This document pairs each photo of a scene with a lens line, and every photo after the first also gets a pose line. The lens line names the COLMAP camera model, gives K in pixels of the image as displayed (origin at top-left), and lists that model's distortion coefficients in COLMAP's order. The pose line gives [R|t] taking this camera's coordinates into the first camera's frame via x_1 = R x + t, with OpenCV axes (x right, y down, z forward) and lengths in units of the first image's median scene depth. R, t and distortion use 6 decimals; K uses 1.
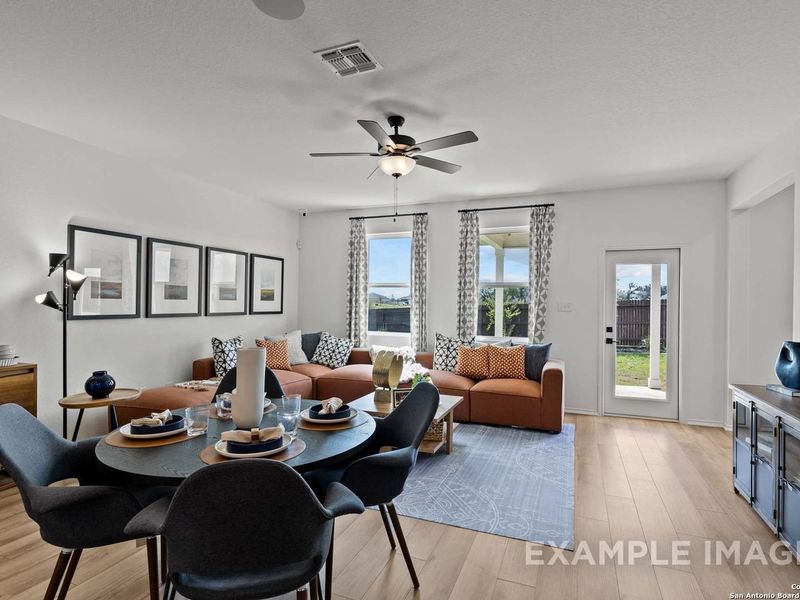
lens RADIAL K [[403.0, 0, 403.7], [0, 403.0, 304.9], [0, 0, 1]] dist [0.013434, -0.000581]
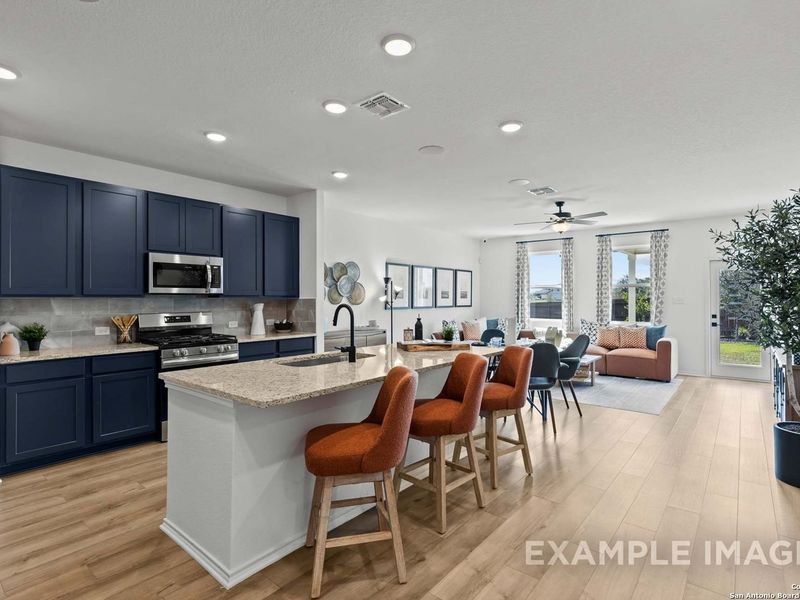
lens RADIAL K [[416.1, 0, 403.6], [0, 416.1, 295.3], [0, 0, 1]] dist [0.000807, -0.000311]
pose [[0.956619, -0.013395, -0.291035, -0.097029], [0.009752, 0.999855, -0.013965, -0.002250], [0.291180, 0.010521, 0.956611, -0.656797]]
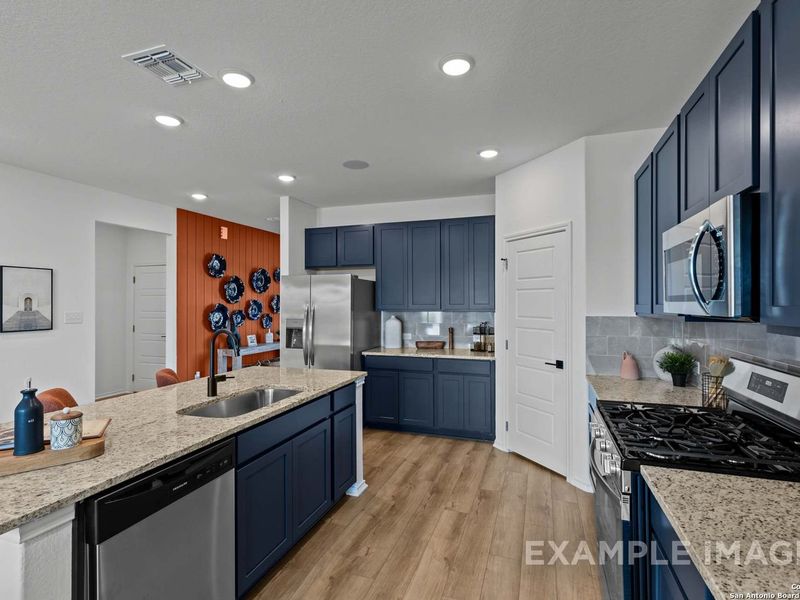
lens RADIAL K [[403.0, 0, 406.3], [0, 403.0, 300.1], [0, 0, 1]] dist [0.013434, -0.000581]
pose [[-0.997153, -0.008429, -0.074939, -1.449782], [-0.008303, 0.999964, -0.001989, -0.100705], [0.074953, -0.001361, -0.997186, 2.585952]]
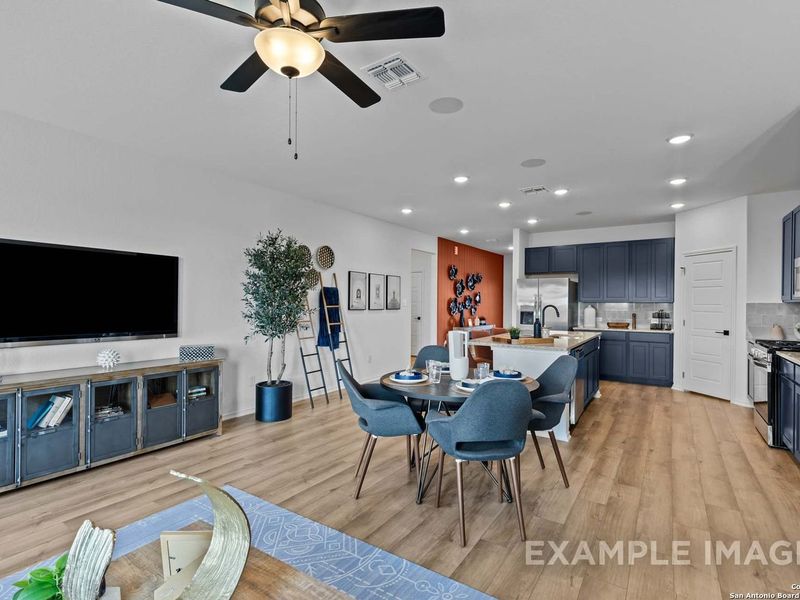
lens RADIAL K [[403.0, 0, 403.2], [0, 403.0, 303.7], [0, 0, 1]] dist [0.013434, -0.000581]
pose [[-0.981198, -0.018453, 0.192120, -0.335980], [-0.016822, 0.999807, 0.010116, -0.012771], [-0.192270, 0.006694, -0.981319, 4.528080]]
